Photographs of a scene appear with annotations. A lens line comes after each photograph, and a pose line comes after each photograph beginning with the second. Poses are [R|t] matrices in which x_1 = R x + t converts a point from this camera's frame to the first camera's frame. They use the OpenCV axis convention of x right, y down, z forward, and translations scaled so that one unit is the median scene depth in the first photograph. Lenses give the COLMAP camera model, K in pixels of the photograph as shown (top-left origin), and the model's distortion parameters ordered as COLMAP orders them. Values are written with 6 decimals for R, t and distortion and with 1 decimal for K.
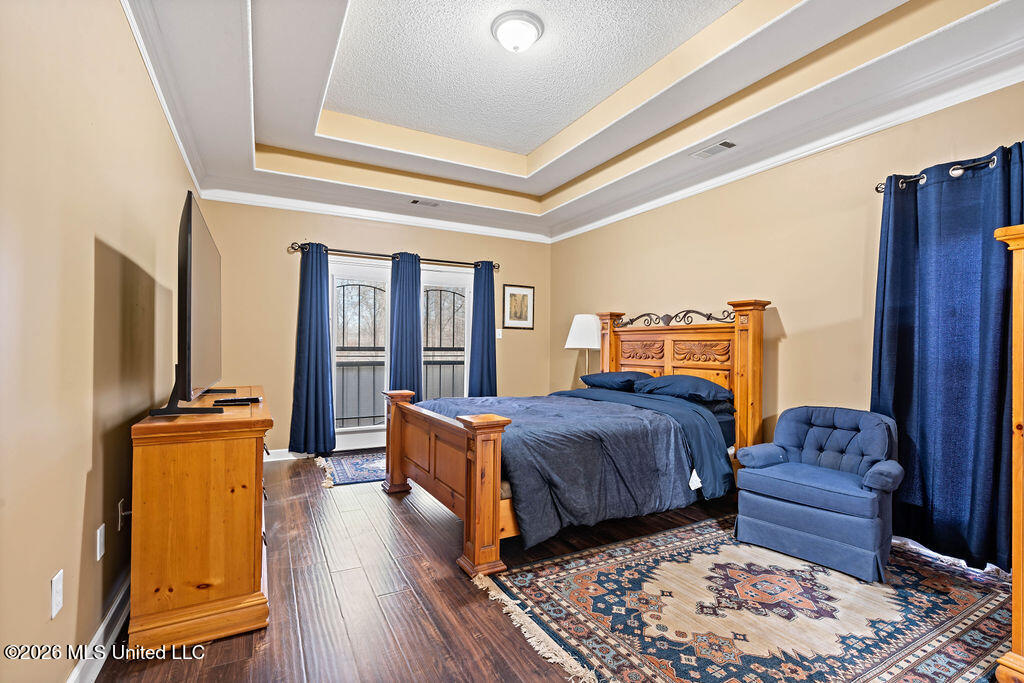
lens RADIAL K [[462.4, 0, 507.2], [0, 462.4, 344.5], [0, 0, 1]] dist [0.002392, 0.000146]
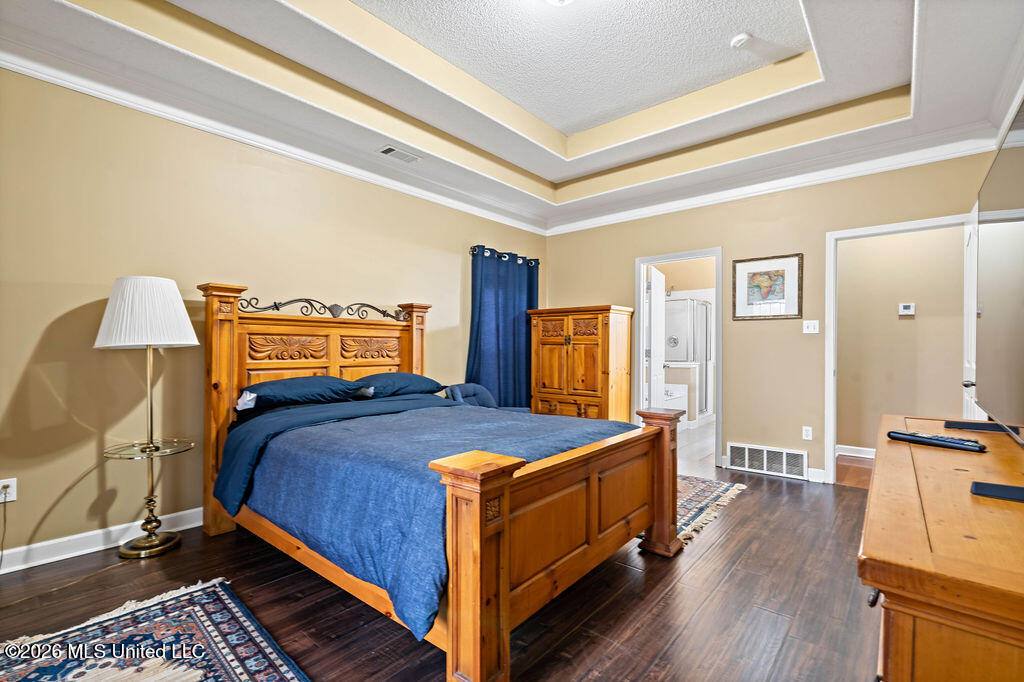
lens RADIAL K [[462.4, 0, 506.4], [0, 462.4, 345.8], [0, 0, 1]] dist [0.002392, 0.000146]
pose [[-0.364085, -0.011981, 0.931289, -0.557495], [-0.011145, 0.999902, 0.008507, -0.000382], [-0.931299, -0.007282, -0.364183, 1.039089]]
